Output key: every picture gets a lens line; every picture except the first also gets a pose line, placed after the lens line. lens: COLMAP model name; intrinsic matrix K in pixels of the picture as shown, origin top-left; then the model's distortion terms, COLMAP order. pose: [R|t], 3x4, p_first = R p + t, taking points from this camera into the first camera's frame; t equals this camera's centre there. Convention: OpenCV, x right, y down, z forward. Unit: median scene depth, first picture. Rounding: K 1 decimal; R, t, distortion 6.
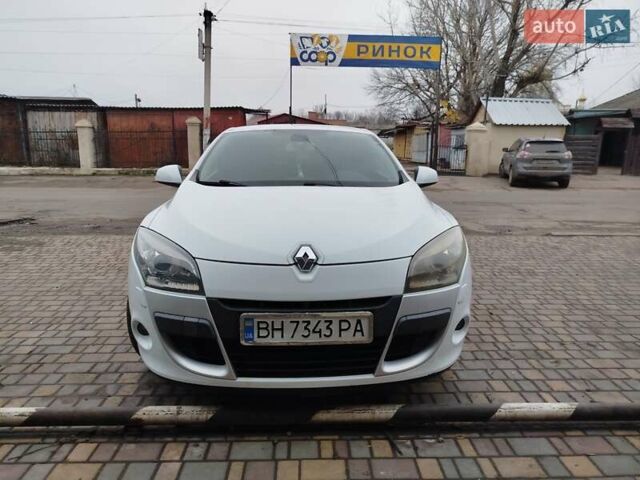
lens RADIAL K [[443.4, 0, 280.3], [0, 443.4, 241.1], [0, 0, 1]] dist [0.002776, 0.001765]
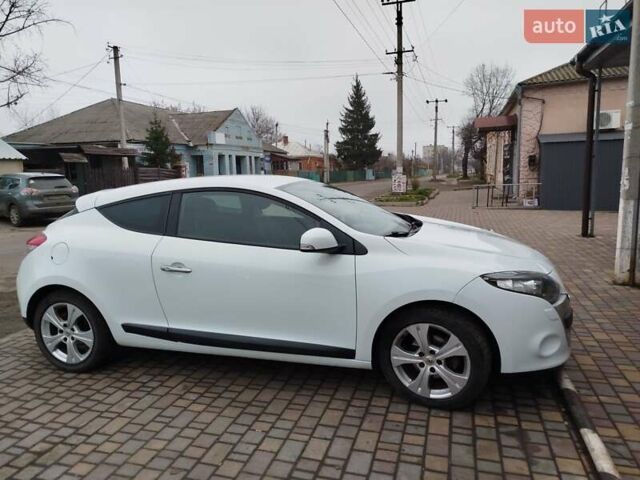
lens RADIAL K [[481.9, 0, 320.0], [0, 481.9, 240.0], [0, 0, 1]] dist [-0.000263, -0.001577]
pose [[0.270153, -0.153173, 0.950555, -0.254181], [0.229869, 0.968976, 0.090811, -0.051359], [-0.934975, 0.193971, 0.296981, 0.165540]]
